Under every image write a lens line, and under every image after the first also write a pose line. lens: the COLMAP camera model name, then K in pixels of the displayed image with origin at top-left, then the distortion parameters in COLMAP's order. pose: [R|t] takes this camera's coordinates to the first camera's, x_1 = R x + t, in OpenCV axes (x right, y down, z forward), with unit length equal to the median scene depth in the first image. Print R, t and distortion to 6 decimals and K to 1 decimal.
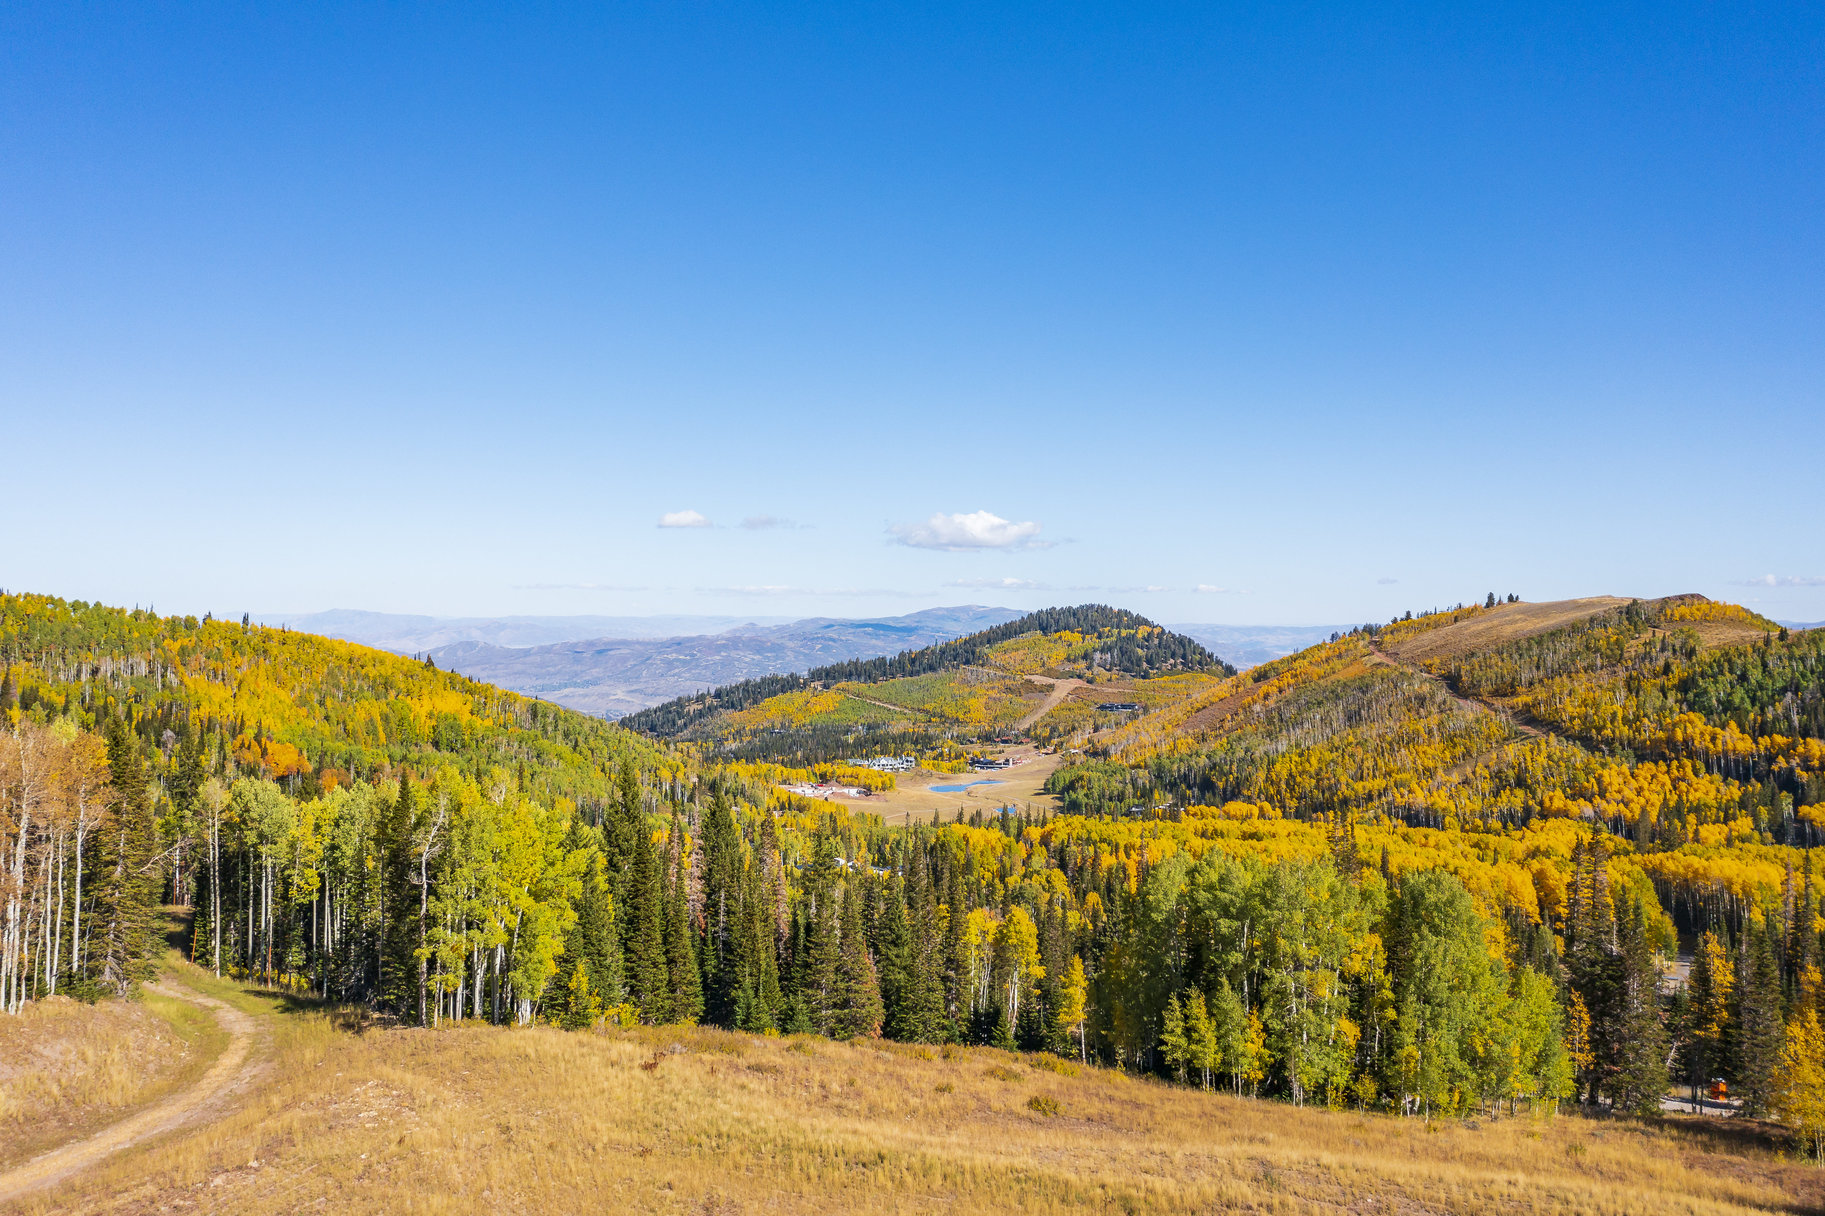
lens RADIAL K [[1452.0, 0, 912.9], [0, 1452.0, 609.6], [0, 0, 1]] dist [-0.016222, 0.007781]
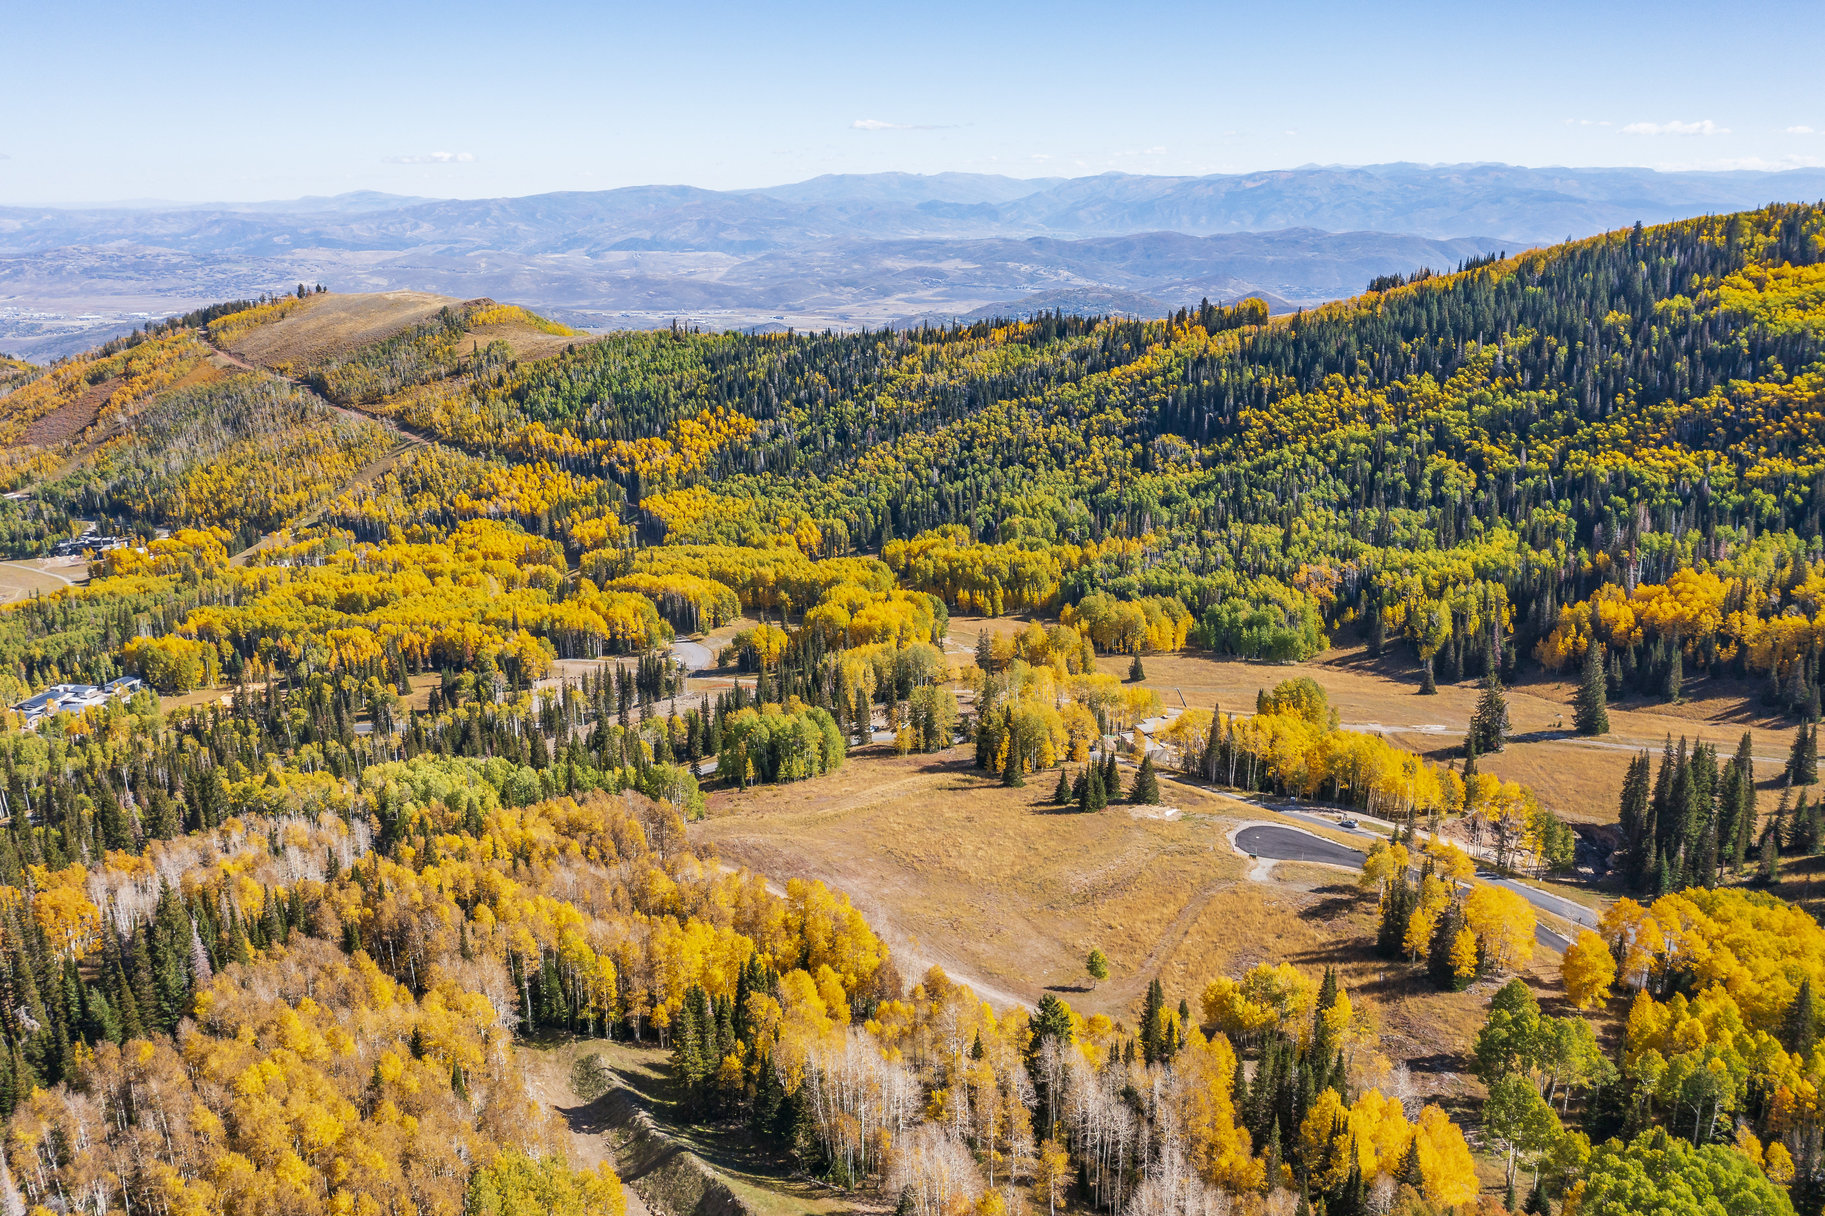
lens RADIAL K [[1452.0, 0, 911.7], [0, 1452.0, 607.9], [0, 0, 1]] dist [-0.016222, 0.007781]
pose [[0.648829, -0.209680, 0.731475, -0.281306], [-0.005074, 0.960072, 0.279708, -0.143997], [-0.760918, -0.185194, 0.621858, -0.184427]]
